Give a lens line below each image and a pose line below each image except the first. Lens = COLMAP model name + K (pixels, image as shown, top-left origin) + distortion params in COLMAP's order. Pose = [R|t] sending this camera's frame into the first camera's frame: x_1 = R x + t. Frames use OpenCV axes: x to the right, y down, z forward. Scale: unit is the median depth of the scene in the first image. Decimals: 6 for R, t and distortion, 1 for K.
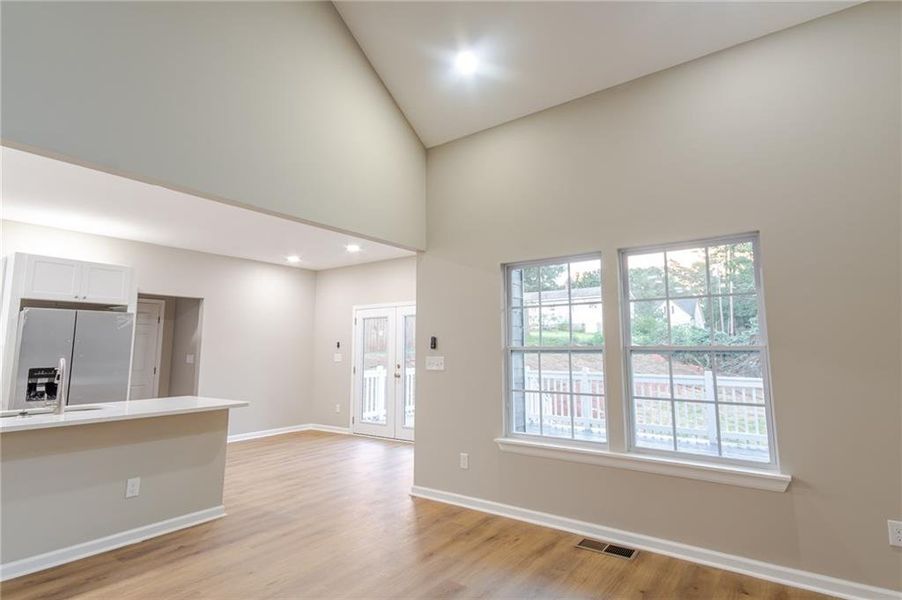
lens RADIAL K [[482.7, 0, 453.6], [0, 482.7, 295.2], [0, 0, 1]] dist [0.030968, -0.001782]
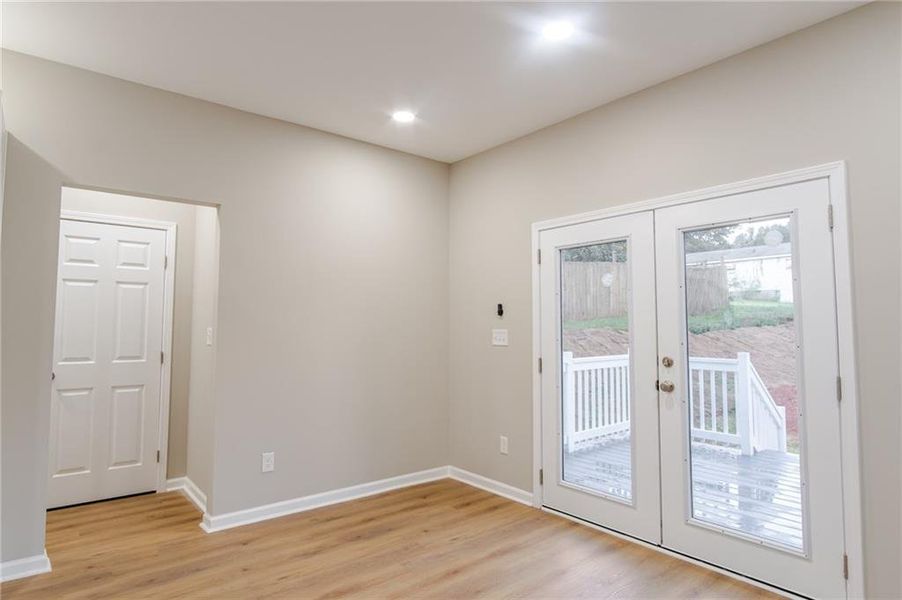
lens RADIAL K [[493.8, 0, 450.7], [0, 493.8, 296.8], [0, 0, 1]] dist [-0.001038, -0.000429]
pose [[0.969168, -0.010513, -0.246176, -0.184303], [0.024478, 0.998255, 0.053736, 0.069481], [0.245182, -0.058105, 0.967734, 0.579204]]
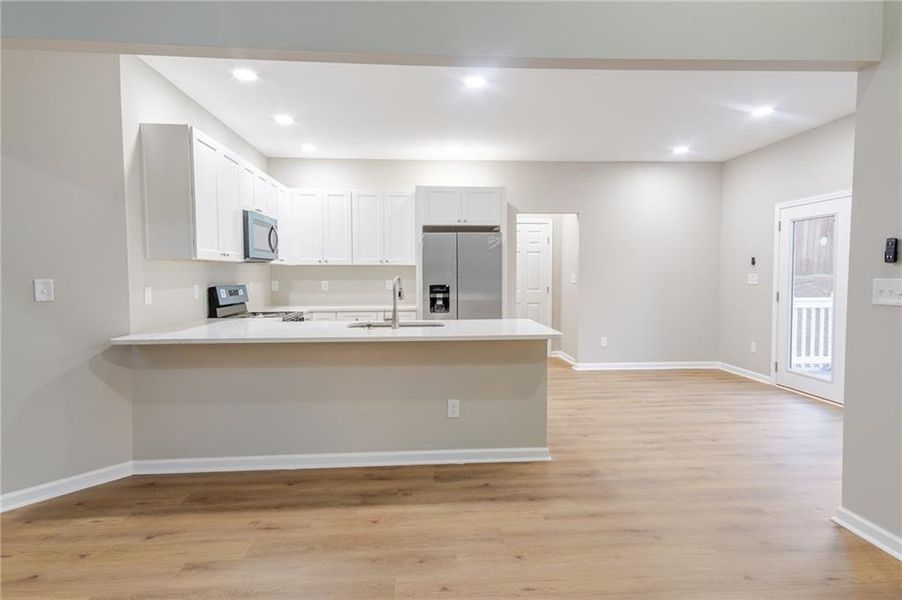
lens RADIAL K [[482.7, 0, 453.6], [0, 482.7, 295.2], [0, 0, 1]] dist [0.030968, -0.001782]
pose [[0.641803, 0.032908, -0.766163, 0.036958], [0.091582, 0.988640, 0.119181, 0.027787], [0.761381, -0.146658, 0.631498, 0.215139]]
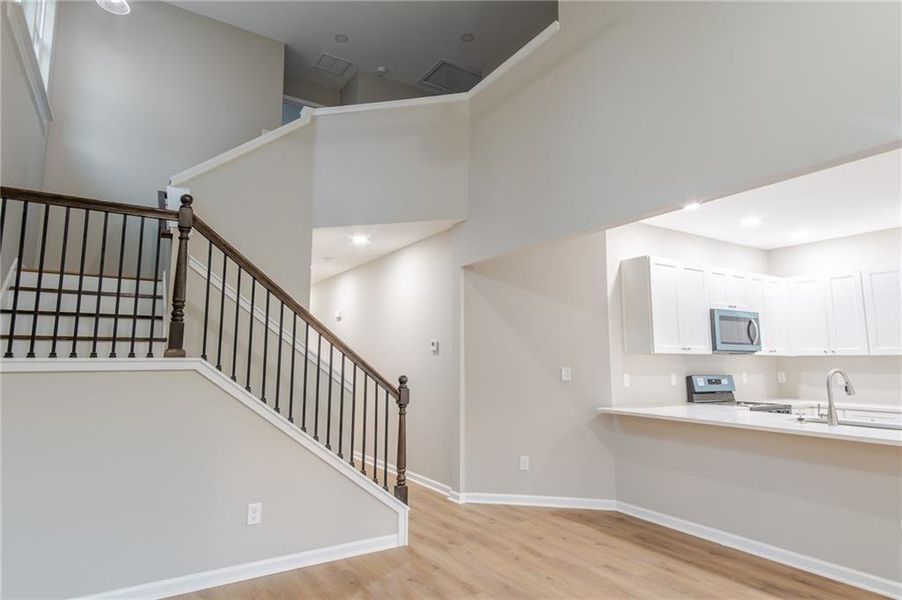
lens RADIAL K [[516.2, 0, 452.7], [0, 516.2, 295.2], [0, 0, 1]] dist [0.034748, -0.000851]
pose [[-0.373577, -0.119202, -0.919908, 0.234152], [0.106628, 0.979617, -0.170240, 0.039909], [0.921450, -0.161686, -0.353252, 0.342456]]
